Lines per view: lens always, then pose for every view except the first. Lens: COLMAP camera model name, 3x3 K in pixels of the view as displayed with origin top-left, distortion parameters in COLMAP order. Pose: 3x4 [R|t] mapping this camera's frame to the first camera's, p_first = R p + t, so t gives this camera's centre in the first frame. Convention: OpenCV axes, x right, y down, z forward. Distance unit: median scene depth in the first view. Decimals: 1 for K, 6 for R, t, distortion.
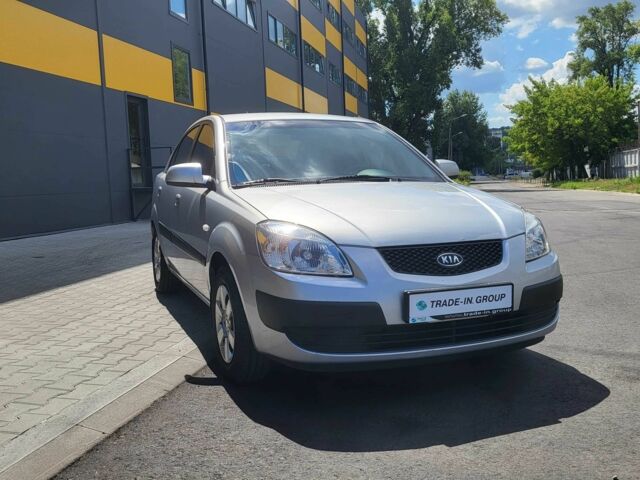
lens RADIAL K [[644.6, 0, 319.6], [0, 644.6, 247.9], [0, 0, 1]] dist [0.040247, 0.000596]
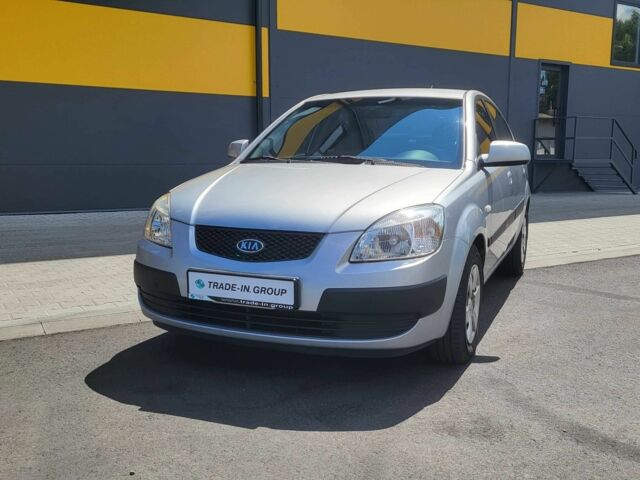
lens RADIAL K [[644.6, 0, 319.6], [0, 644.6, 247.9], [0, 0, 1]] dist [0.040247, 0.000596]
pose [[0.715006, 0.134014, -0.686153, 0.964439], [-0.099928, 0.990969, 0.089419, -0.078678], [0.691940, 0.004631, 0.721941, 0.357060]]
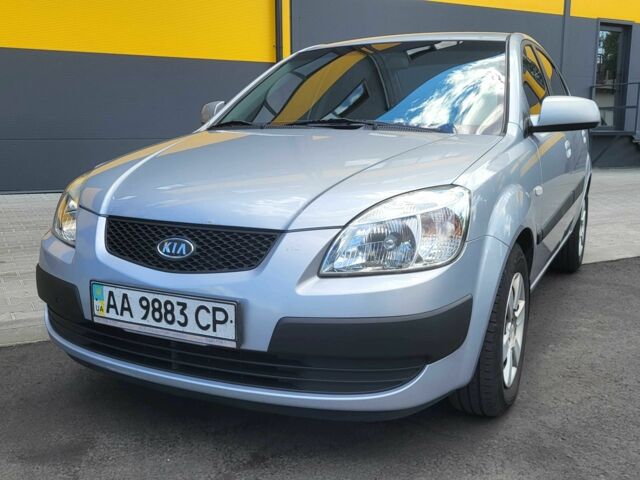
lens RADIAL K [[651.8, 0, 313.5], [0, 651.8, 242.6], [0, 0, 1]] dist [0.035705, -0.003498]
pose [[0.663150, 0.156661, -0.731908, 0.793170], [-0.097650, 0.987601, 0.122915, -0.085011], [0.742089, -0.010040, 0.670226, 0.654720]]
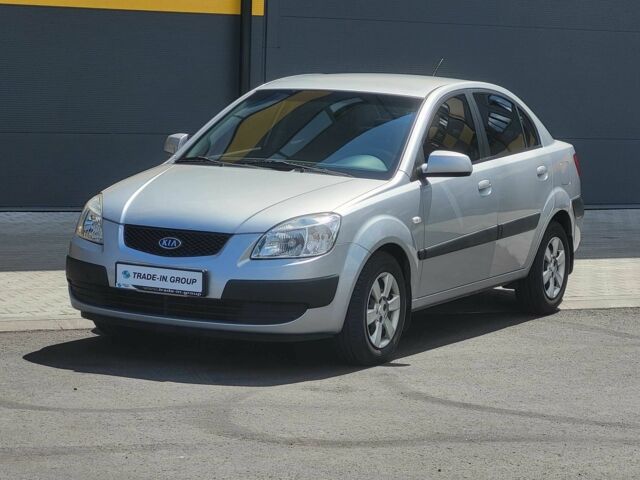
lens RADIAL K [[1844.5, 0, 320.0], [0, 1844.5, 240.0], [0, 0, 1]] dist [-0.081893, -0.002902]
pose [[0.651643, 0.123202, -0.748453, 2.861504], [-0.131686, 0.990113, 0.048328, -0.183519], [0.747007, 0.067068, 0.661424, -0.990439]]
